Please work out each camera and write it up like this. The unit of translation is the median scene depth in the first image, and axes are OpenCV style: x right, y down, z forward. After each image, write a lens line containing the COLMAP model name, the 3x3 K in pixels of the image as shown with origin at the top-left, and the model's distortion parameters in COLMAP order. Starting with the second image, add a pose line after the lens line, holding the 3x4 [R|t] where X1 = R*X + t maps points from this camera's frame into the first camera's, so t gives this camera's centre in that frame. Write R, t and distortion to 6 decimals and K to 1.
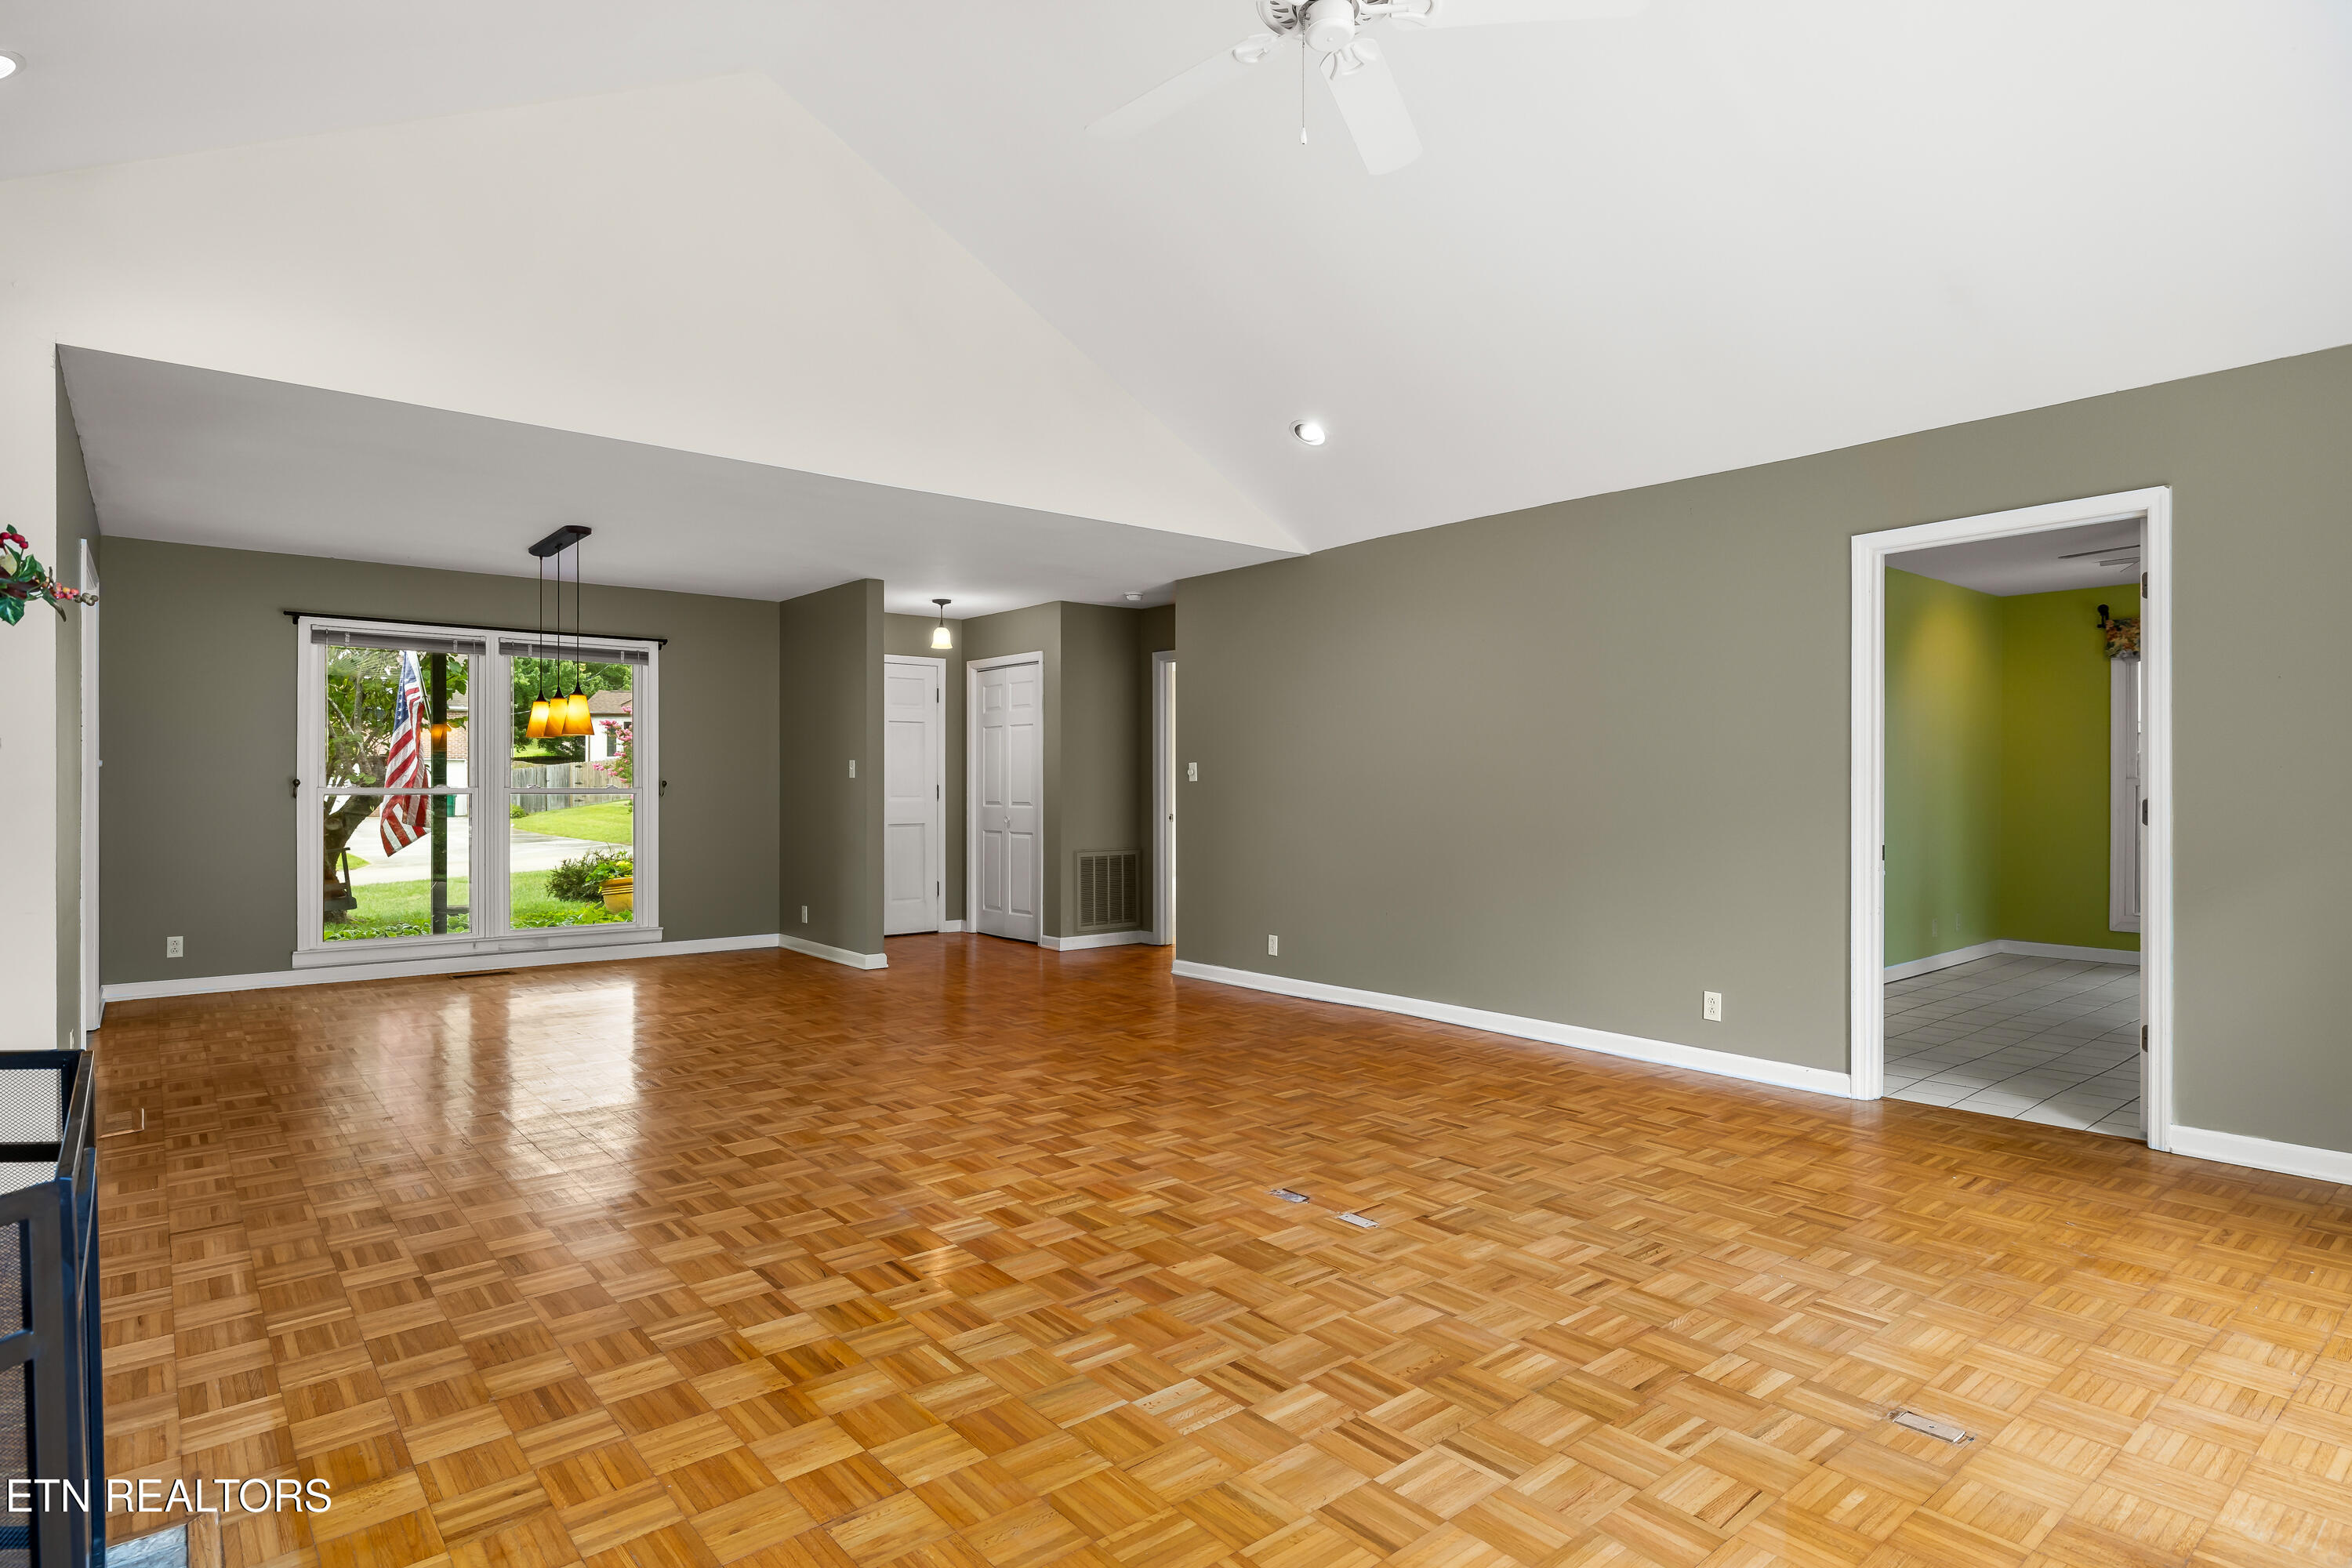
lens RADIAL K [[1274.2, 0, 1150.6], [0, 1274.2, 781.7], [0, 0, 1]] dist [-0.012095, 0.003844]
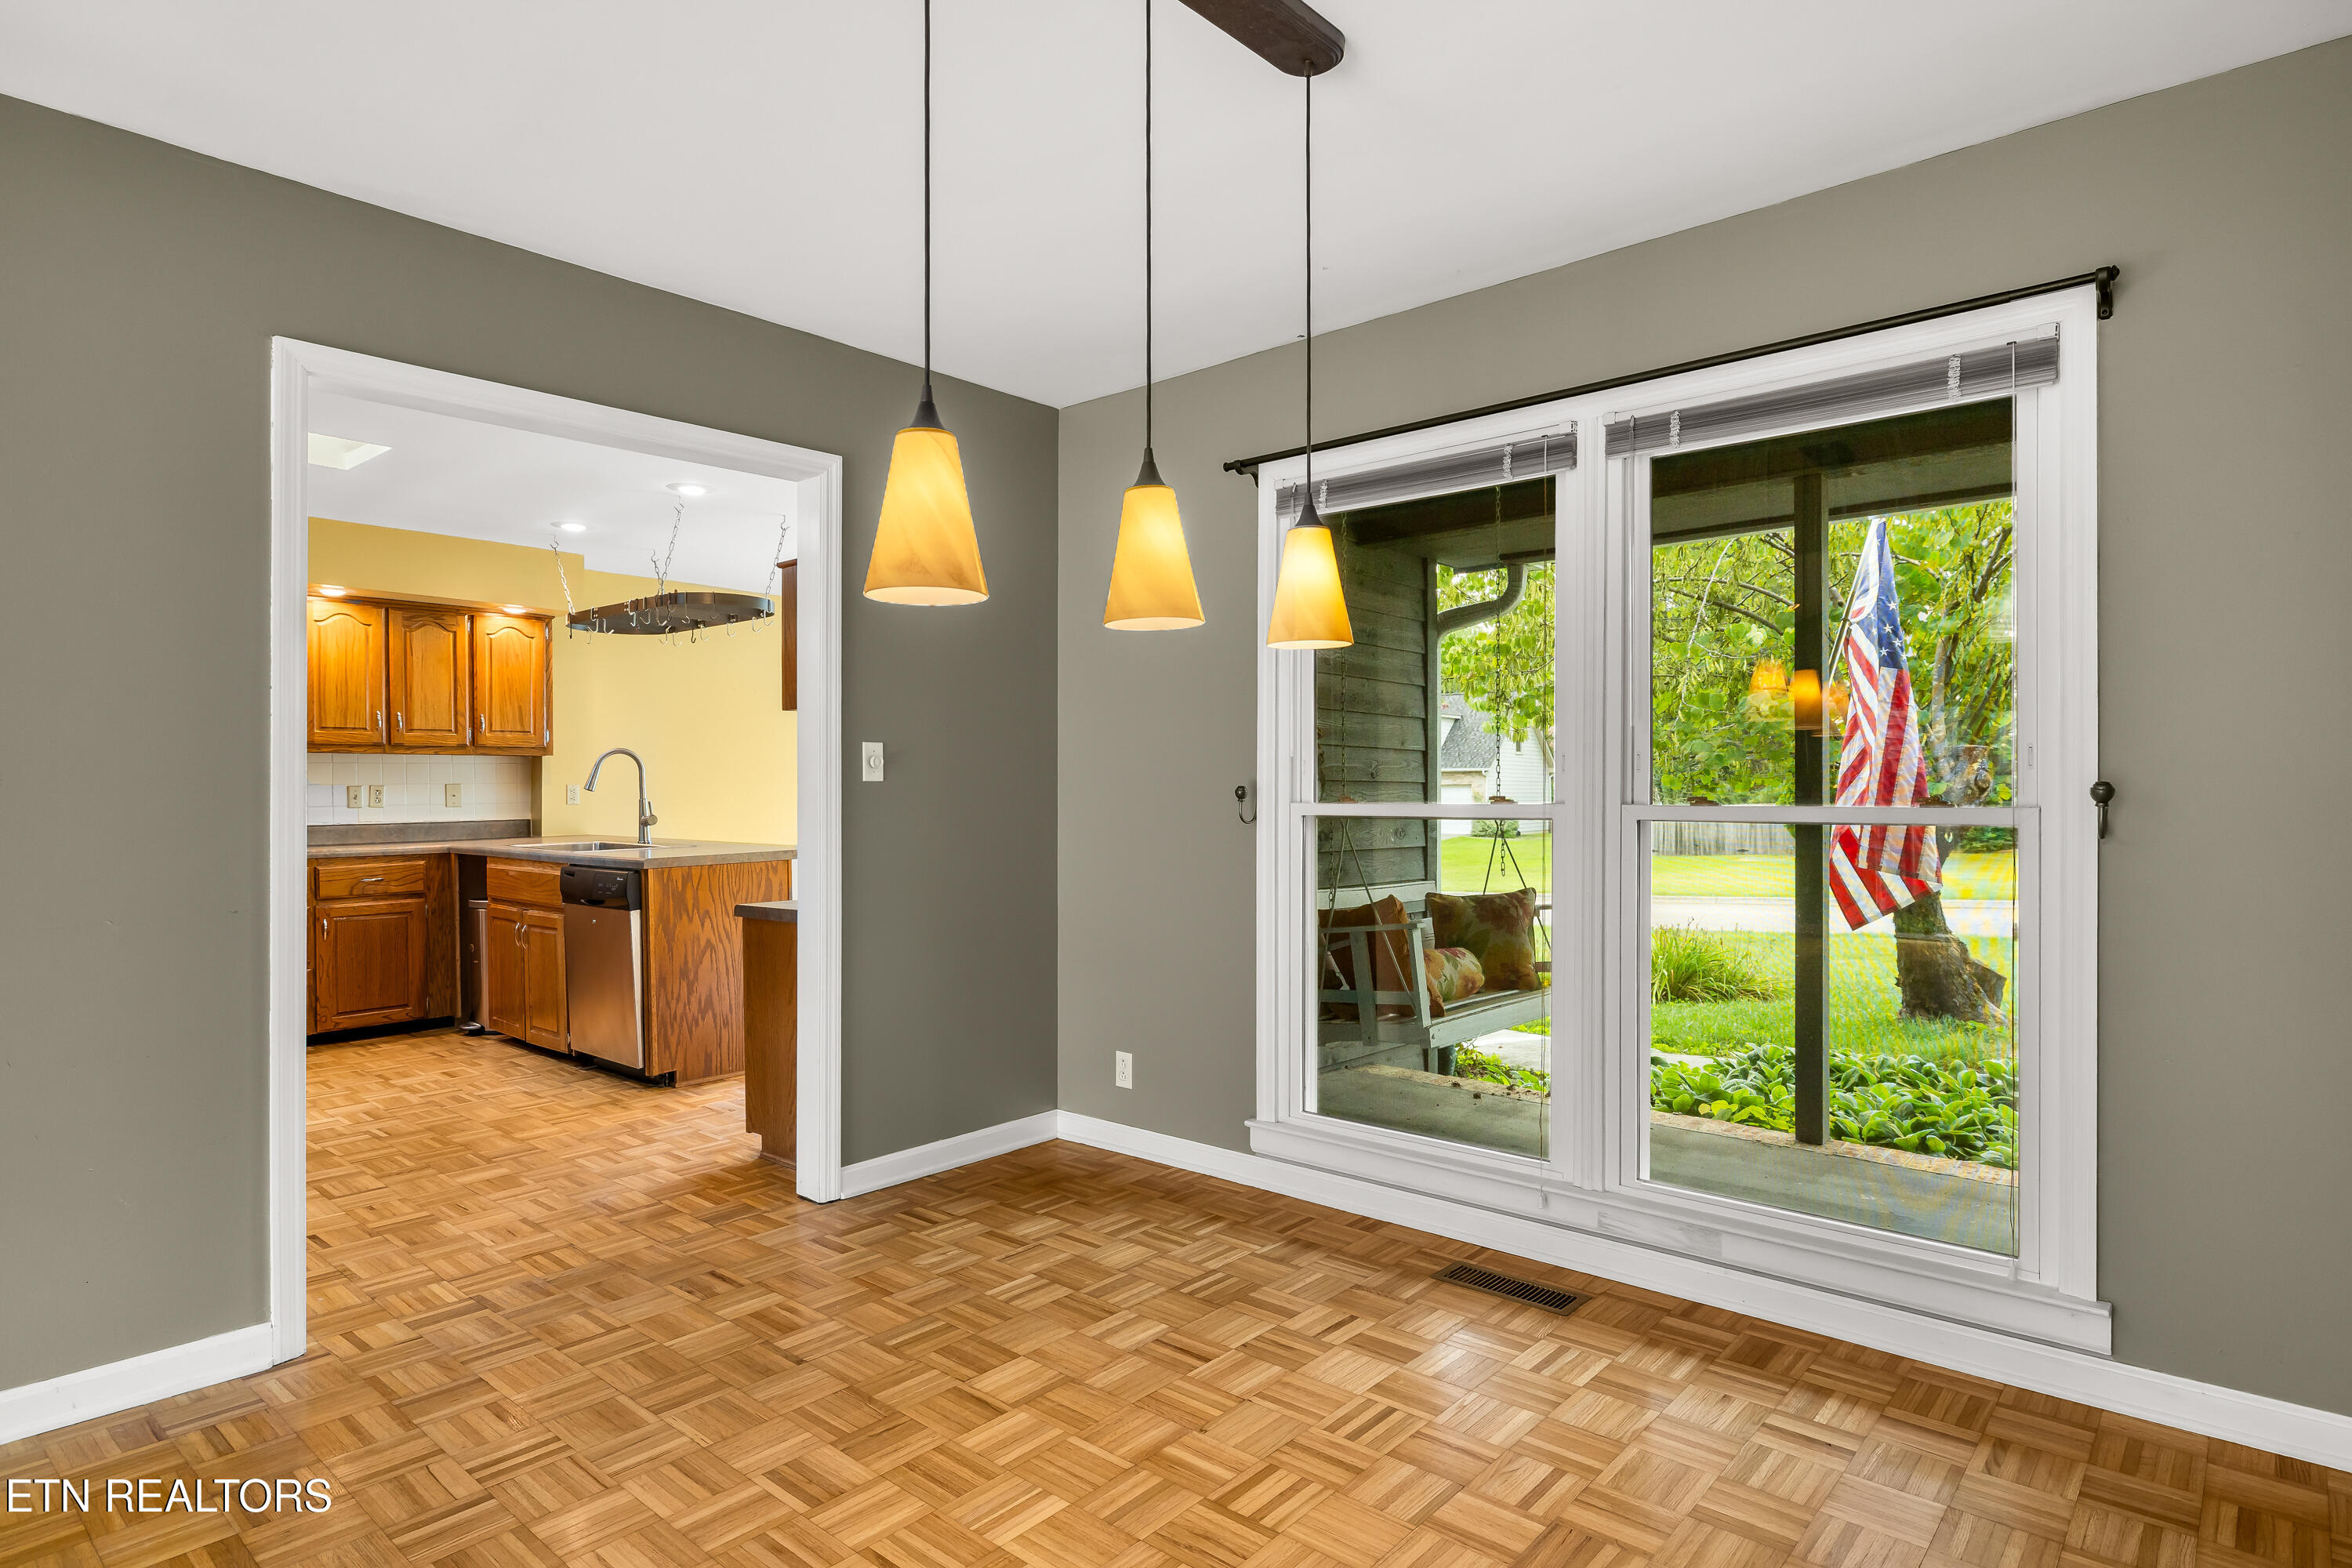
lens RADIAL K [[1274.2, 0, 1180.1], [0, 1274.2, 800.2], [0, 0, 1]] dist [-0.012095, 0.003844]
pose [[0.156953, 0.005441, -0.987591, -0.324512], [0.001521, 0.999982, 0.005751, 0.002395], [0.987605, -0.002405, 0.156942, 1.725899]]
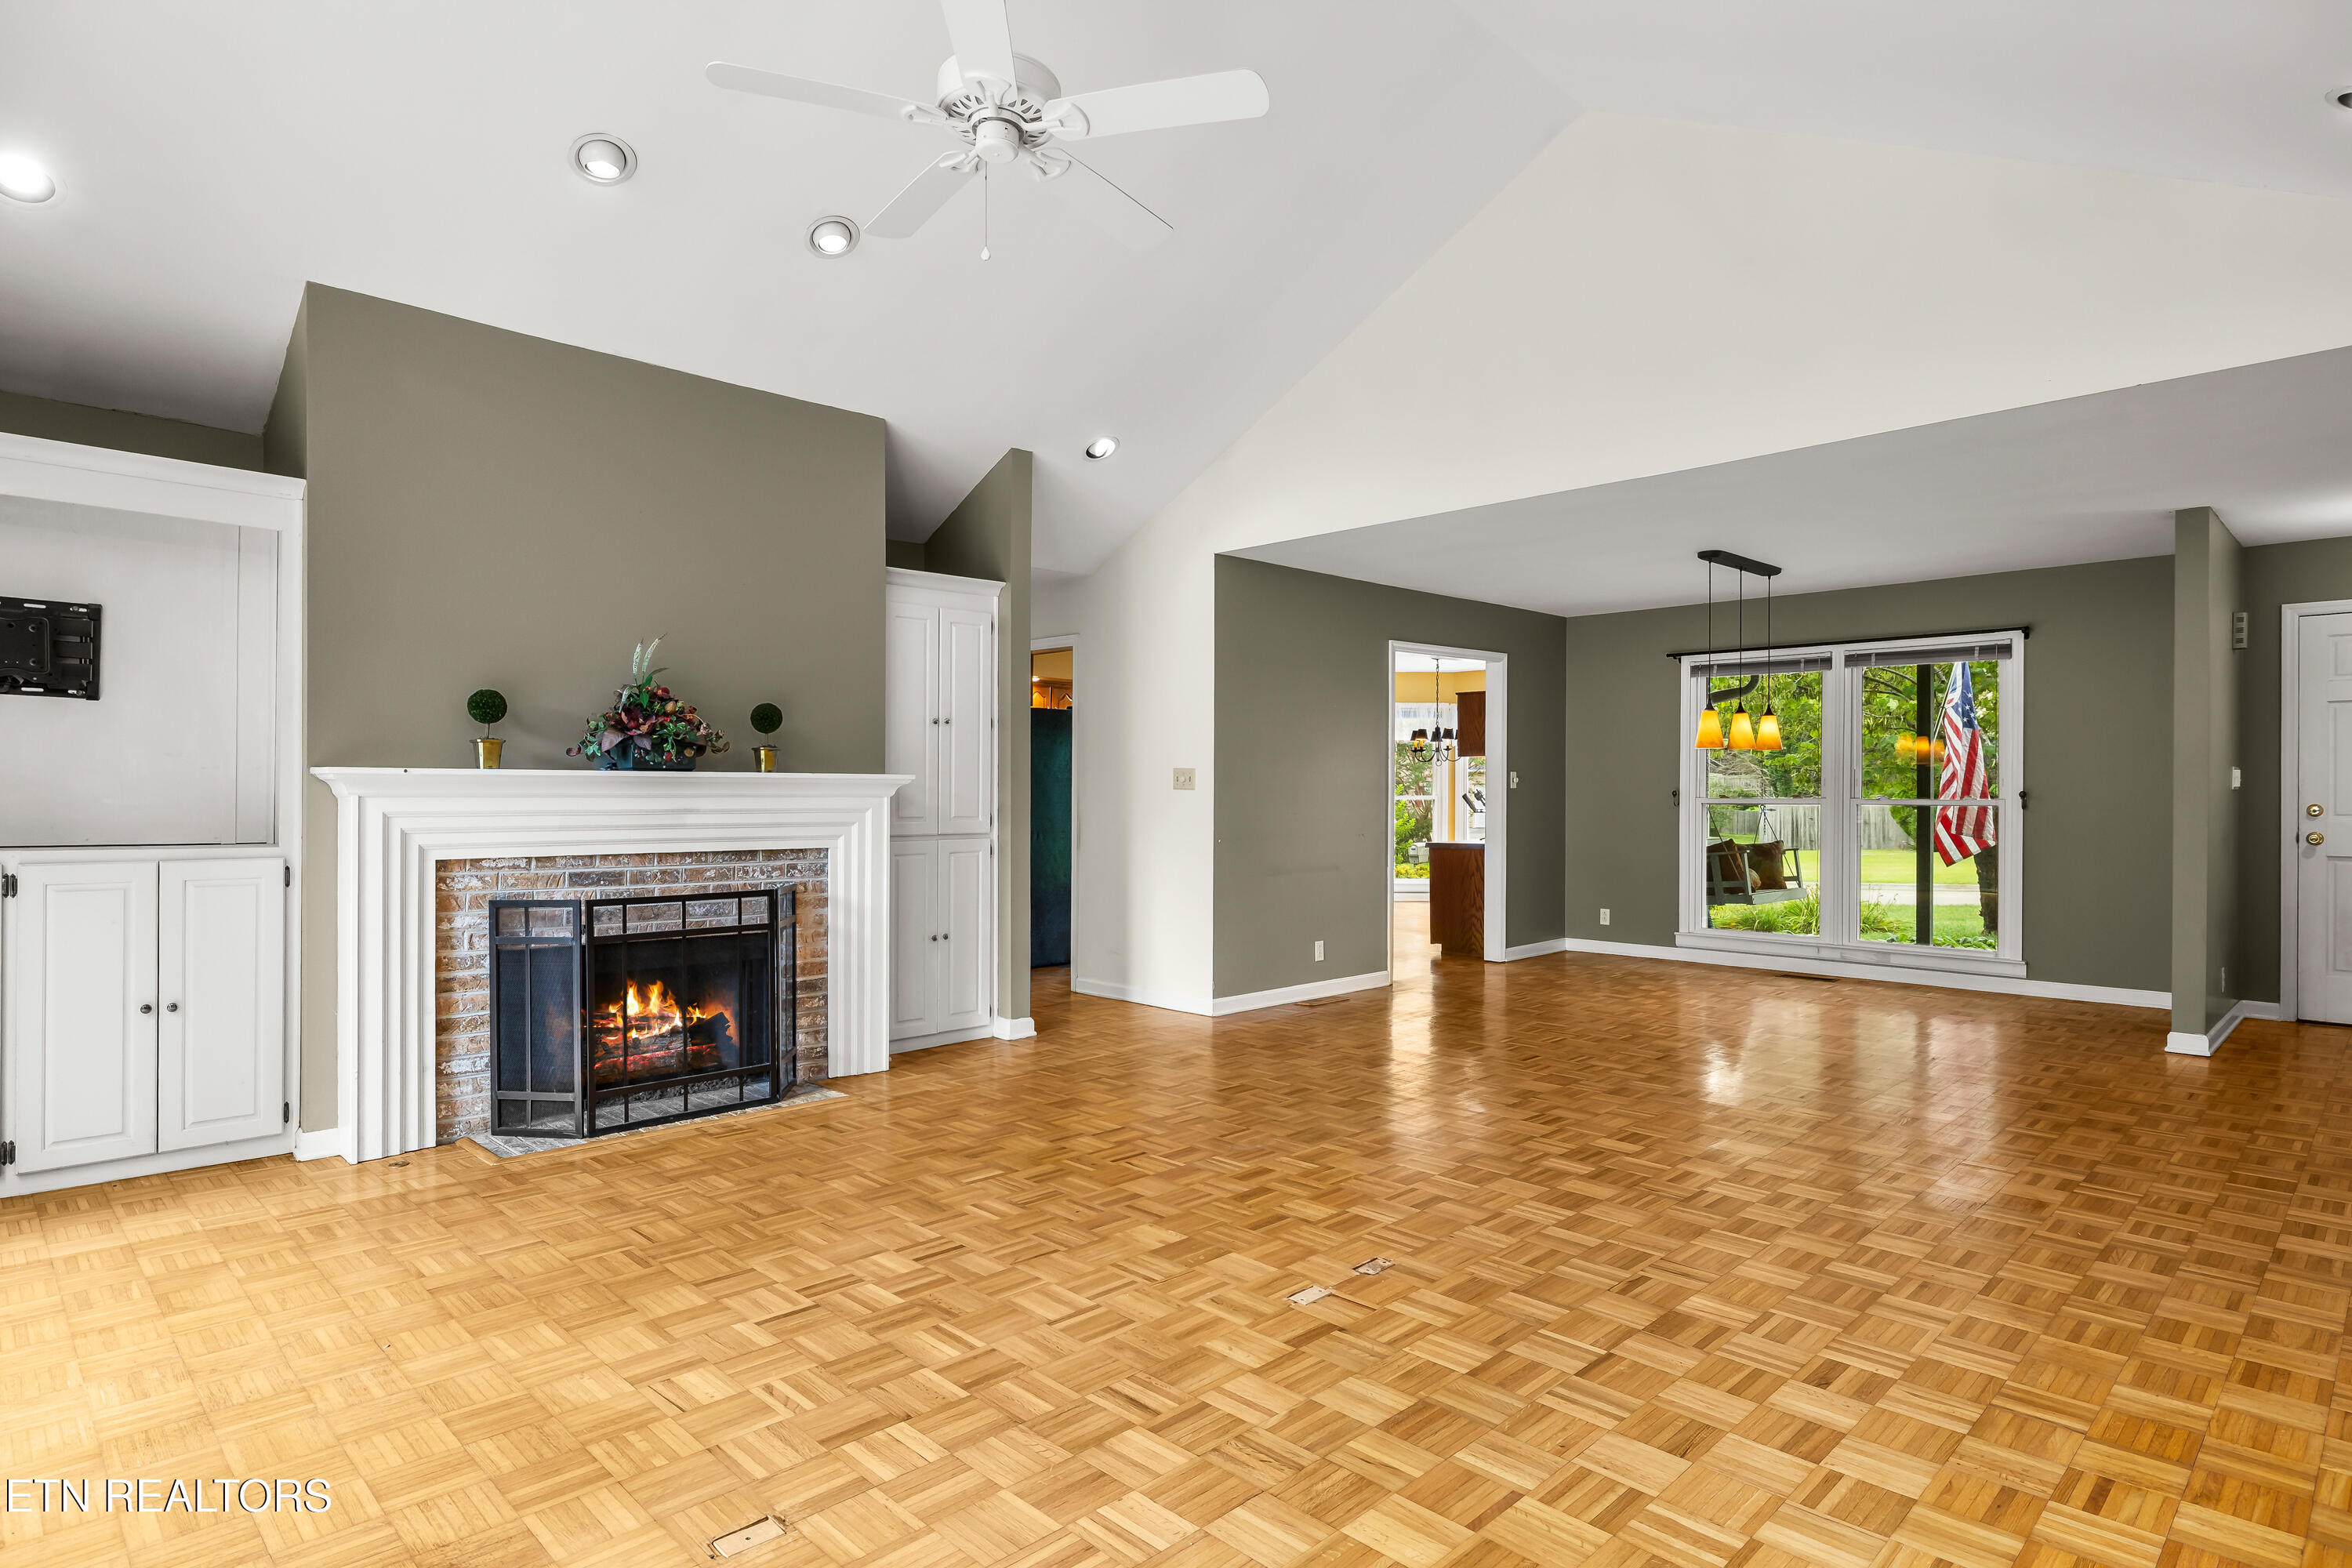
lens RADIAL K [[1274.2, 0, 1152.1], [0, 1274.2, 801.2], [0, 0, 1]] dist [-0.012095, 0.003844]
pose [[0.072625, 0.007841, -0.997328, 0.980429], [-0.000431, 0.999969, 0.007830, -0.001748], [0.997359, -0.000138, 0.072626, 0.793251]]
